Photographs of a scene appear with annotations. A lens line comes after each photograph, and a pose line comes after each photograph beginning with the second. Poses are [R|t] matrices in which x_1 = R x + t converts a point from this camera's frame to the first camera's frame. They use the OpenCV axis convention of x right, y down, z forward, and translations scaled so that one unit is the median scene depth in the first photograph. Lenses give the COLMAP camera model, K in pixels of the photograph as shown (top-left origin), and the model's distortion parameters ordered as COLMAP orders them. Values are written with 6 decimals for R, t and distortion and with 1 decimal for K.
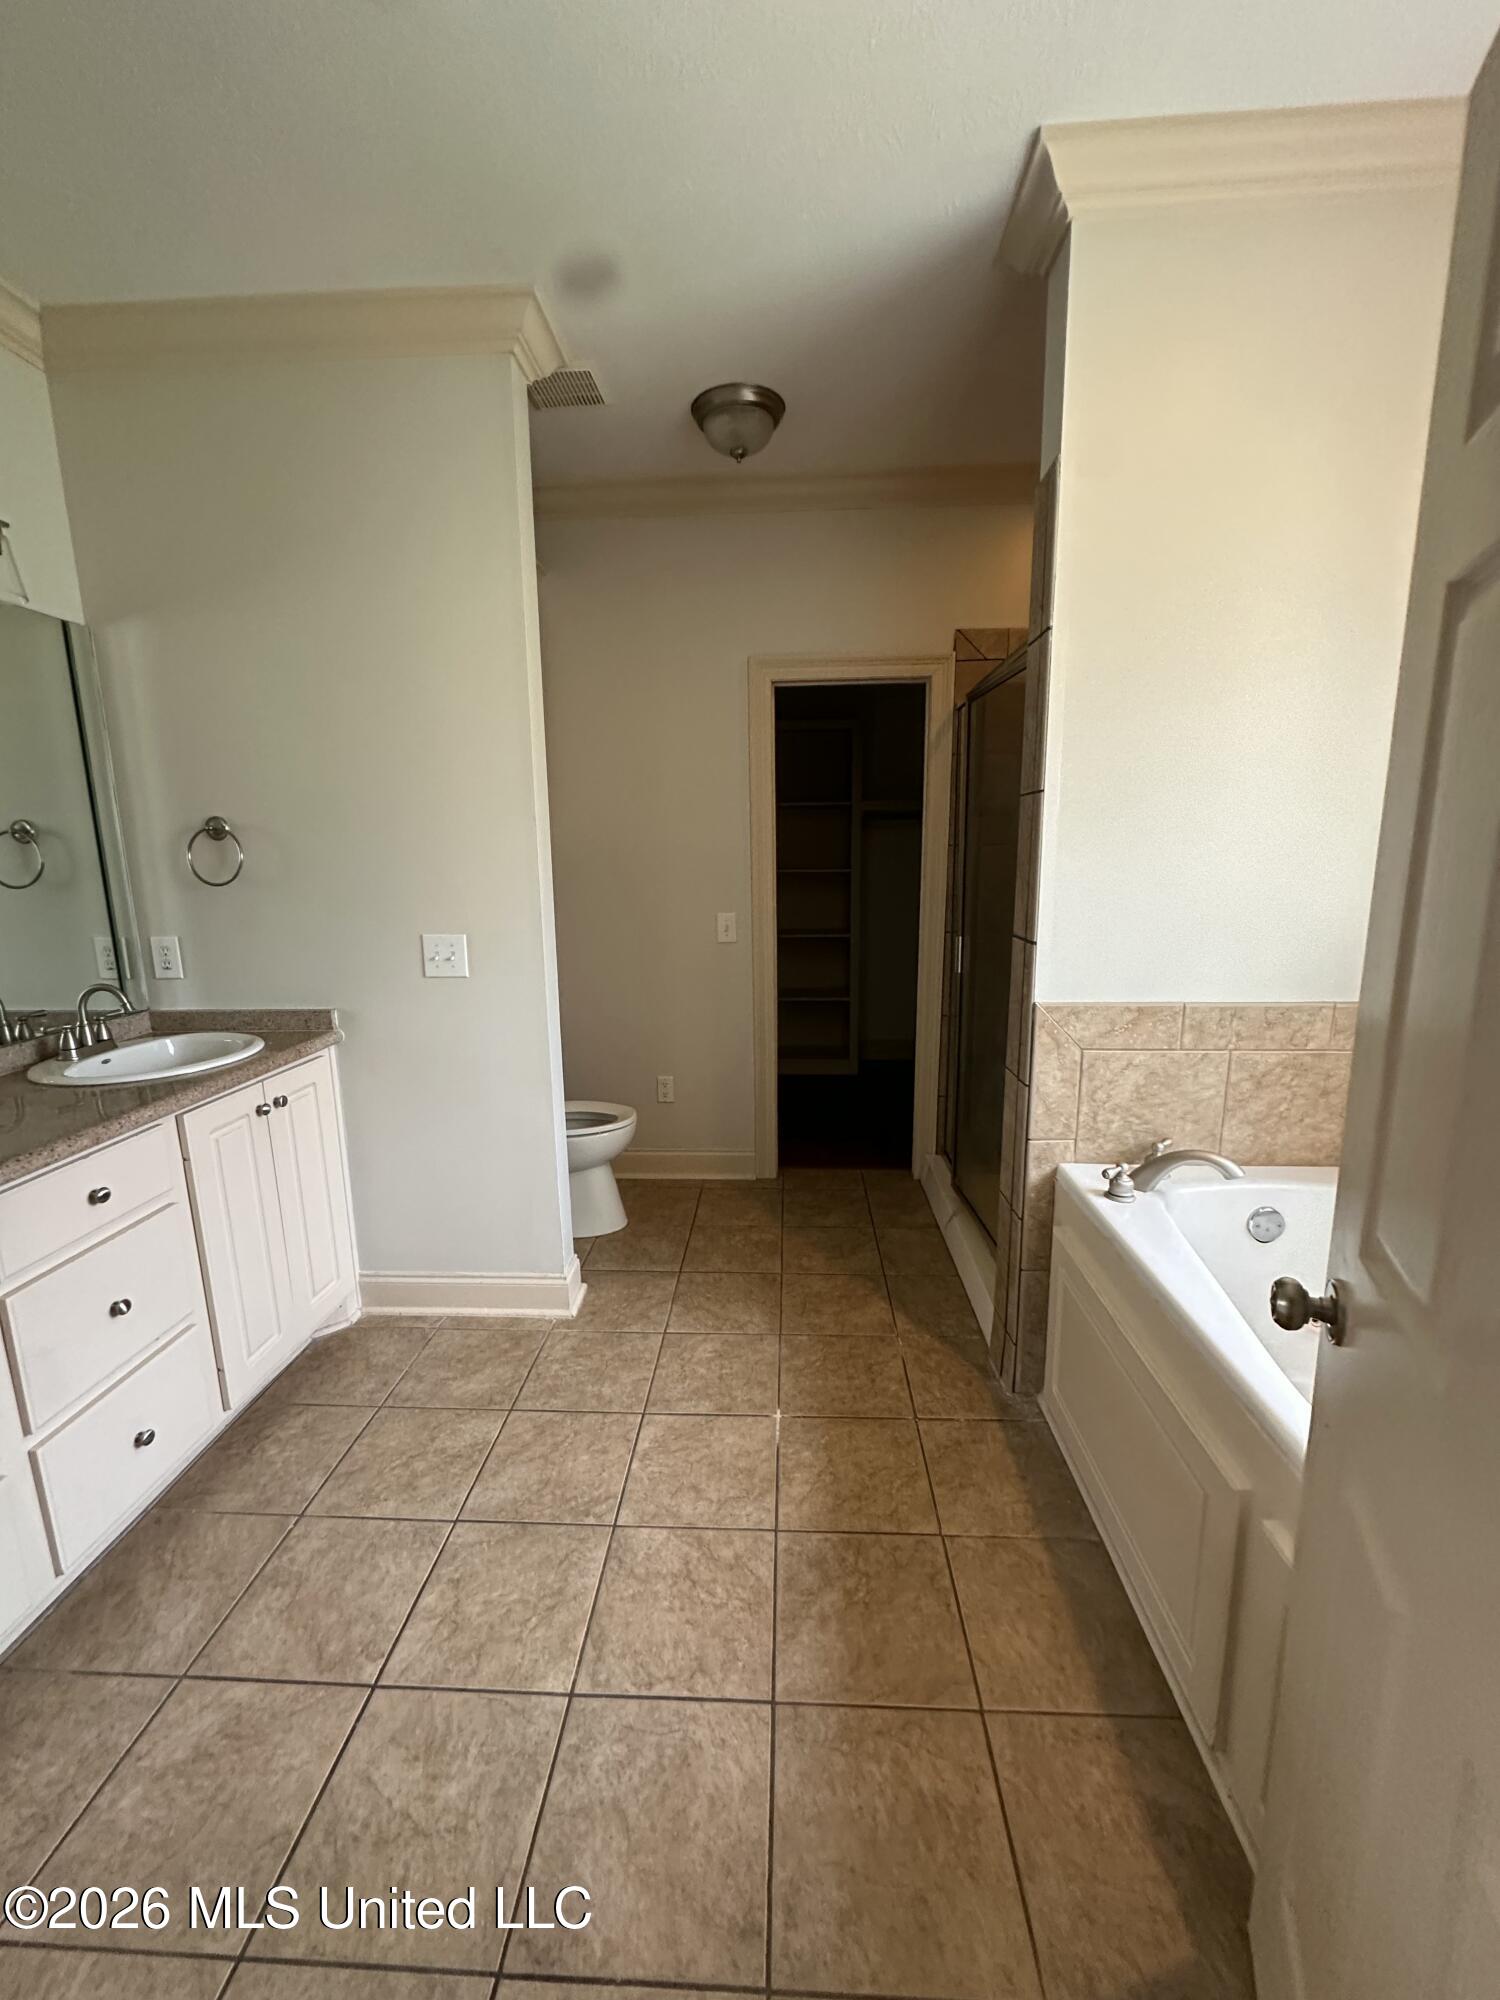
lens RADIAL K [[799.8, 0, 750.8], [0, 799.8, 1002.7], [0, 0, 1]] dist [-0.003169, 0.000834]
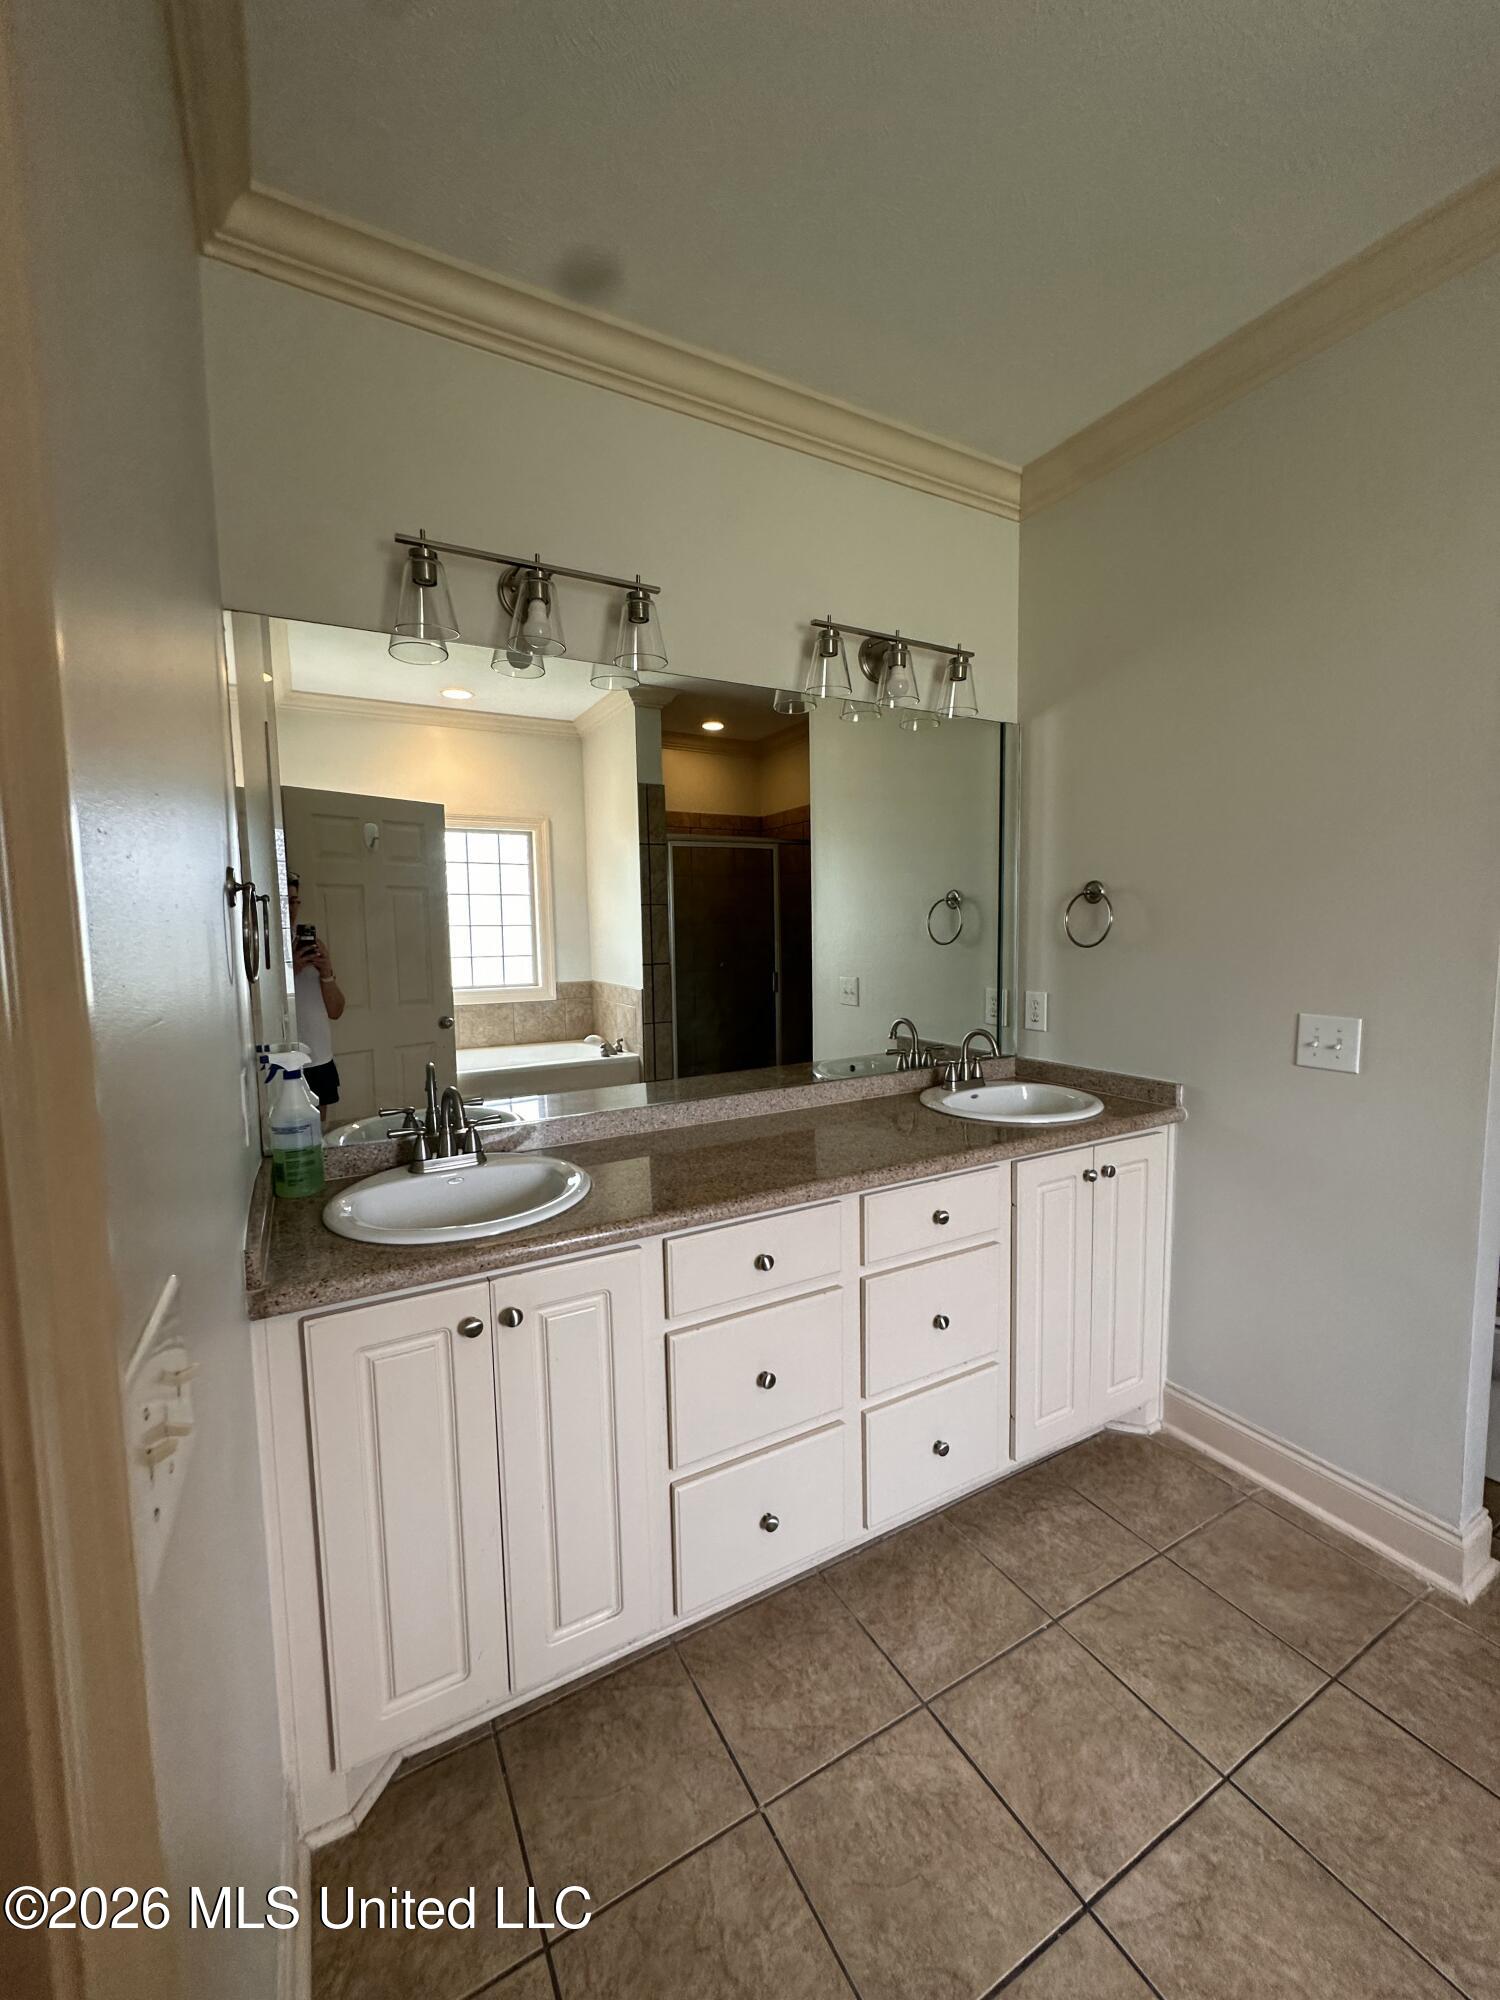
lens RADIAL K [[799.8, 0, 751.0], [0, 799.8, 997.2], [0, 0, 1]] dist [-0.003169, 0.000834]
pose [[0.531335, 0.081166, -0.843265, -0.023704], [-0.148883, 0.988854, 0.001370, -0.020910], [0.833977, 0.124820, 0.537497, 0.099773]]
